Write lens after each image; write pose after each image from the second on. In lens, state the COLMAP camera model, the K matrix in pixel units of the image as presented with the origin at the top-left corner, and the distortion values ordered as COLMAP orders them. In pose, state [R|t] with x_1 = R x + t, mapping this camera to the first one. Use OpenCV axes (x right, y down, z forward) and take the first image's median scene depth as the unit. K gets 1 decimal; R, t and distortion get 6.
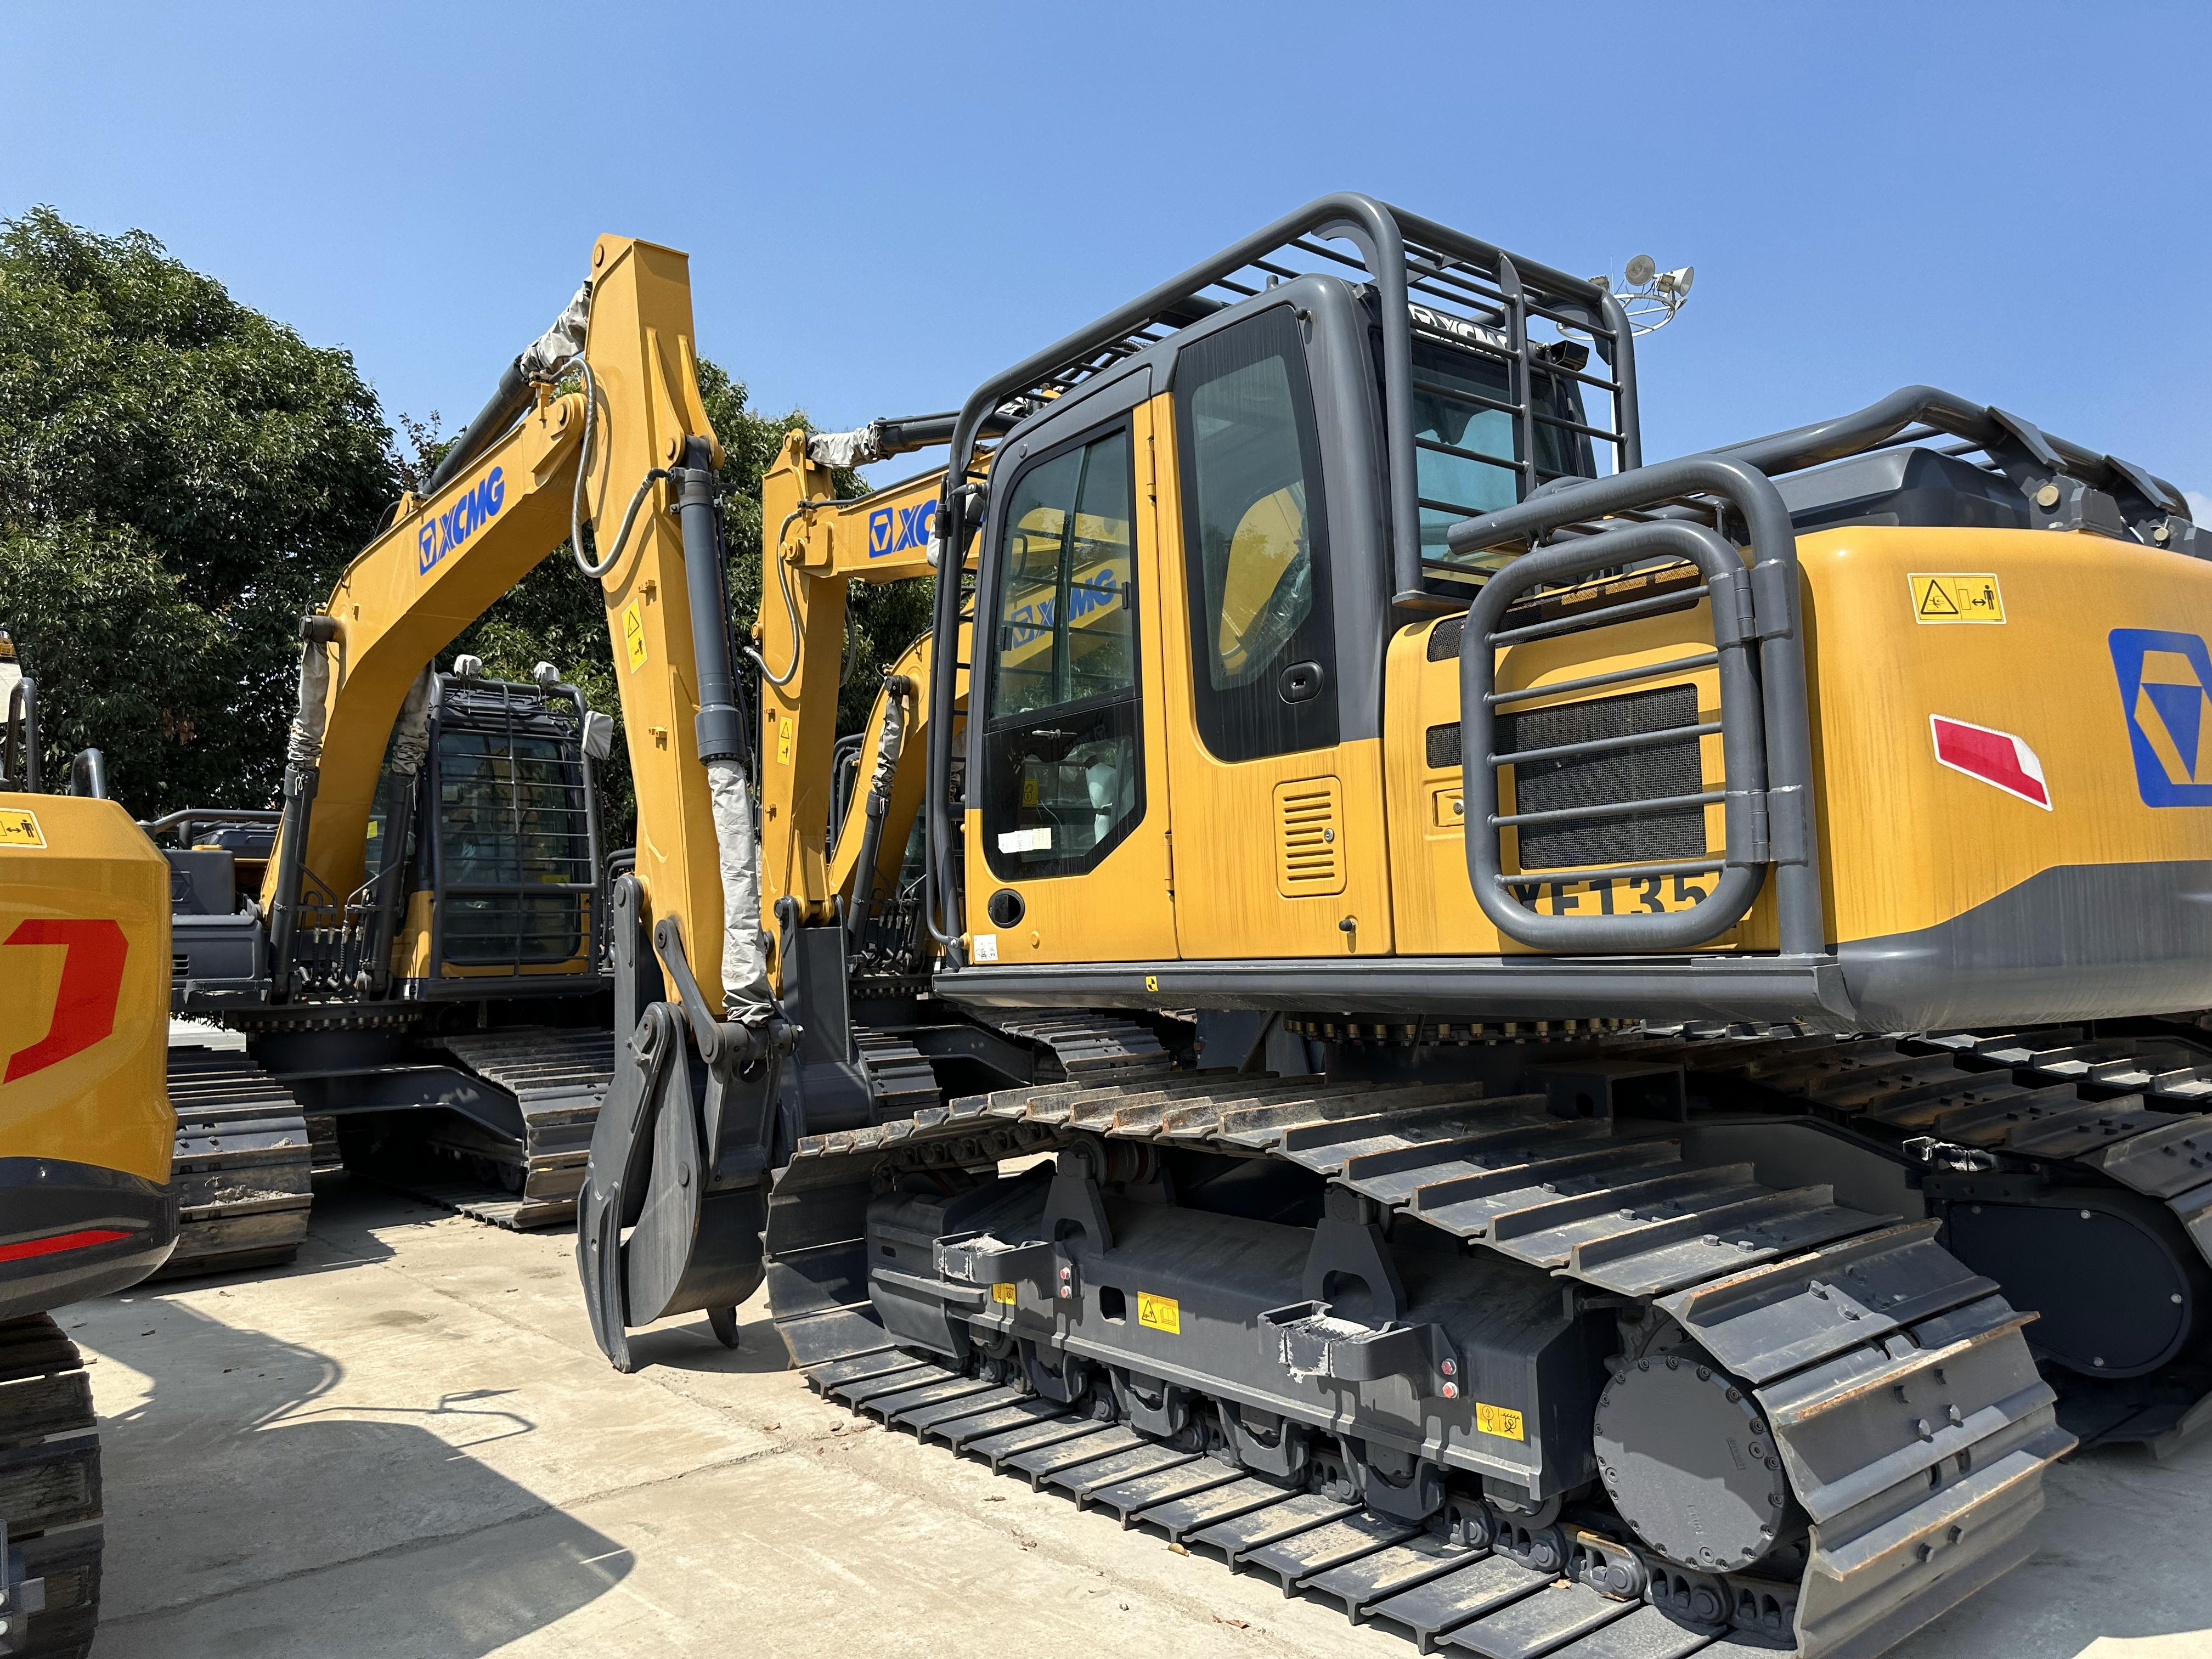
lens RADIAL K [[1585.3, 0, 1079.3], [0, 1585.3, 852.0], [0, 0, 1]] dist [0.049908, -0.056154]
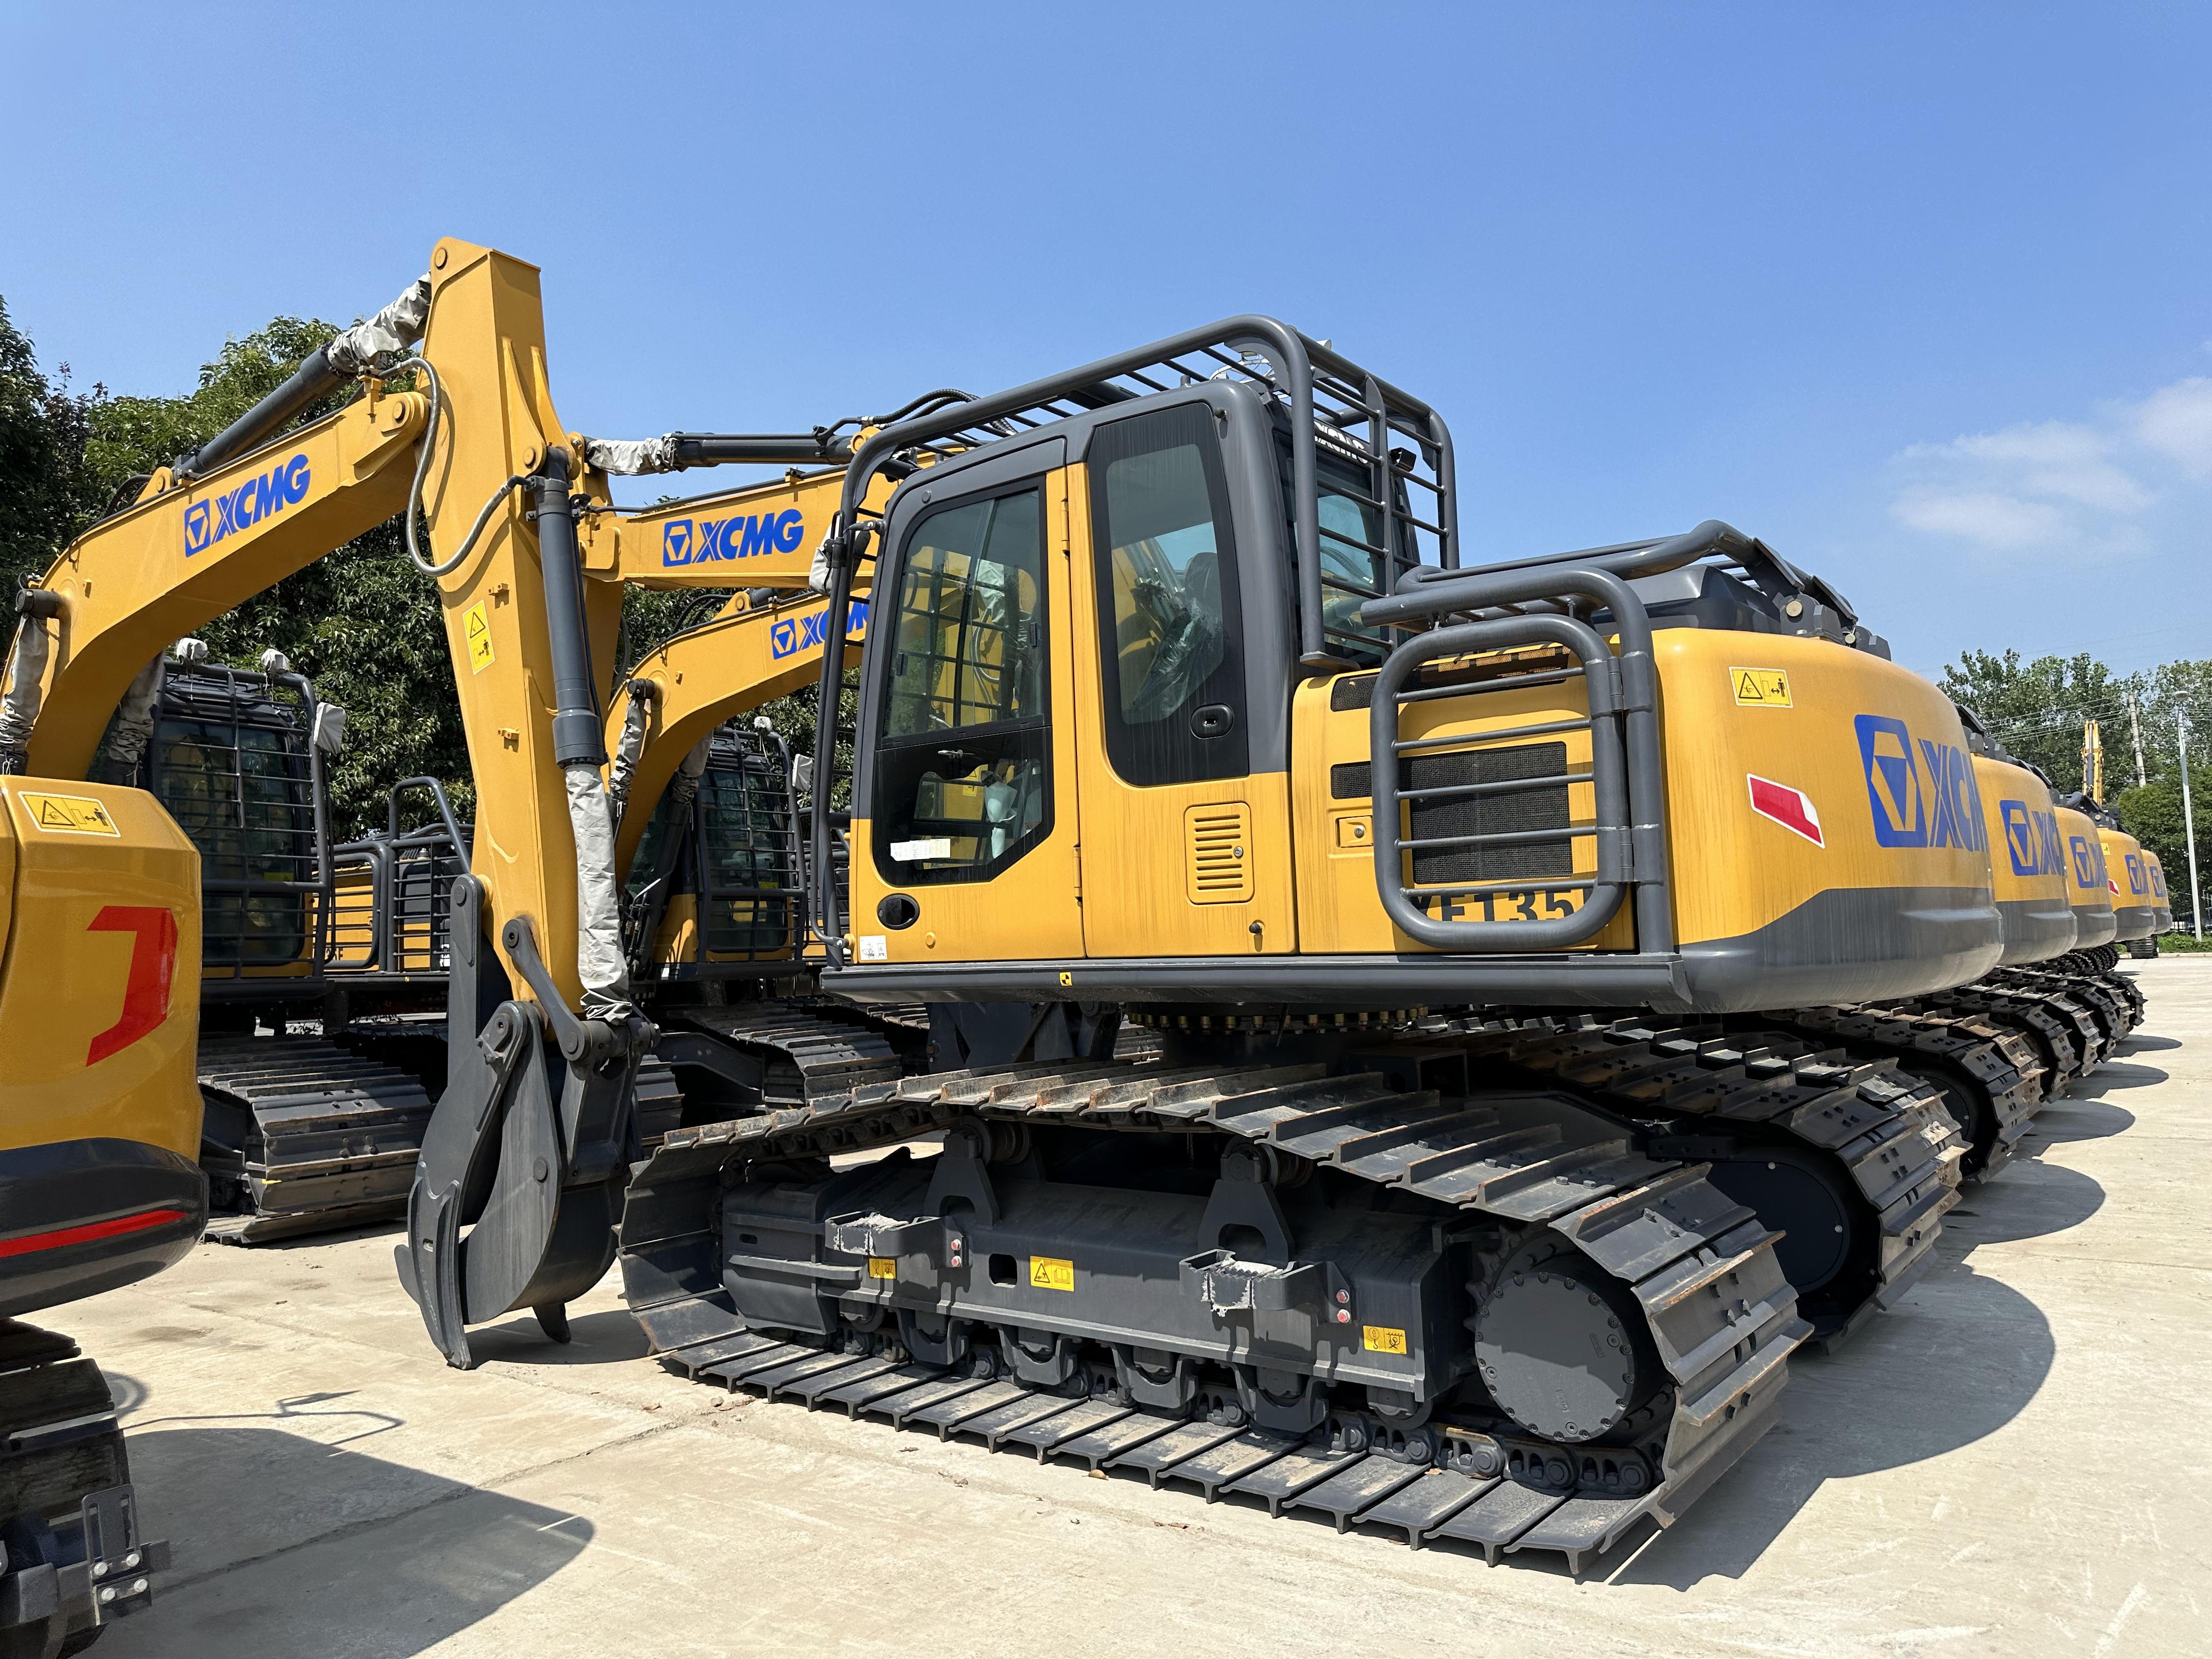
lens RADIAL K [[1558.0, 0, 1113.1], [0, 1558.0, 822.4], [0, 0, 1]] dist [0.076363, -0.106201]
pose [[0.971099, 0.027903, 0.237041, -0.185906], [-0.021601, 0.999342, -0.029142, 0.002795], [-0.237699, 0.023179, 0.971062, -0.094270]]
